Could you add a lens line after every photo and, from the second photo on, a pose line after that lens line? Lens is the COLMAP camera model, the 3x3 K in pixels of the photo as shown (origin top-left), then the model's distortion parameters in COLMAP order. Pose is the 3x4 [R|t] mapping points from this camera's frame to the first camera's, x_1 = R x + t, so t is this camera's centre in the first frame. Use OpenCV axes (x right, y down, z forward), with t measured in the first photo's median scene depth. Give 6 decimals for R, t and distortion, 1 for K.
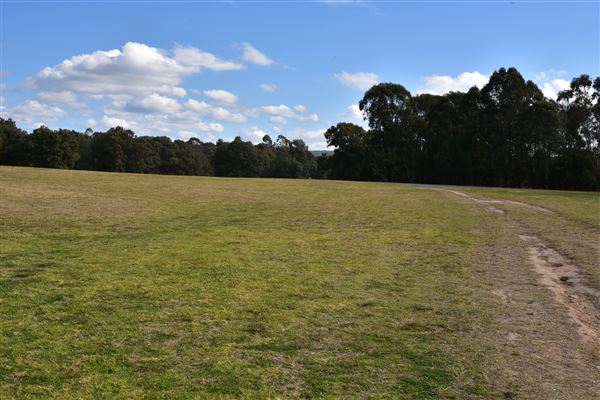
lens RADIAL K [[633.3, 0, 300.0], [0, 633.3, 200.0], [0, 0, 1]] dist [-0.116893, 0.106278]
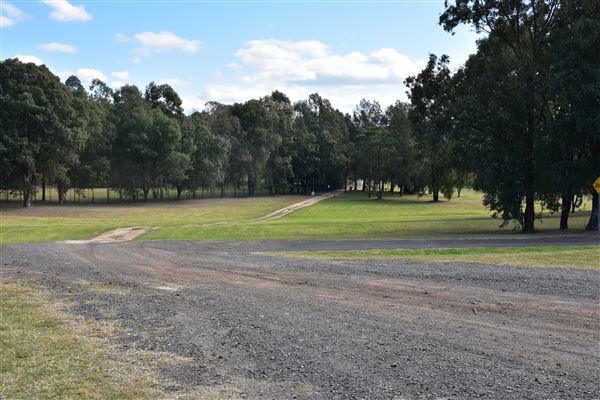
lens RADIAL K [[665.6, 0, 300.0], [0, 665.6, 200.0], [0, 0, 1]] dist [-0.078478, 0.028253]
pose [[0.955110, -0.023853, 0.295288, -0.036259], [0.011149, 0.998941, 0.044633, -0.016952], [-0.296040, -0.039338, 0.954365, 0.379590]]
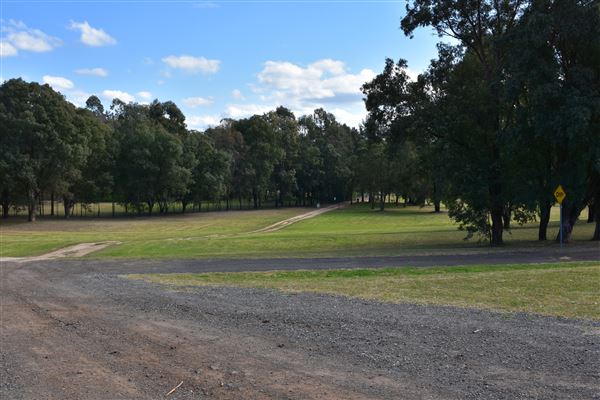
lens RADIAL K [[633.3, 0, 300.0], [0, 633.3, 200.0], [0, 0, 1]] dist [-0.116893, 0.106278]
pose [[0.964597, -0.028612, 0.262173, -0.022537], [0.022751, 0.999419, 0.025362, -0.016503], [-0.262747, -0.018499, 0.964687, 0.386225]]
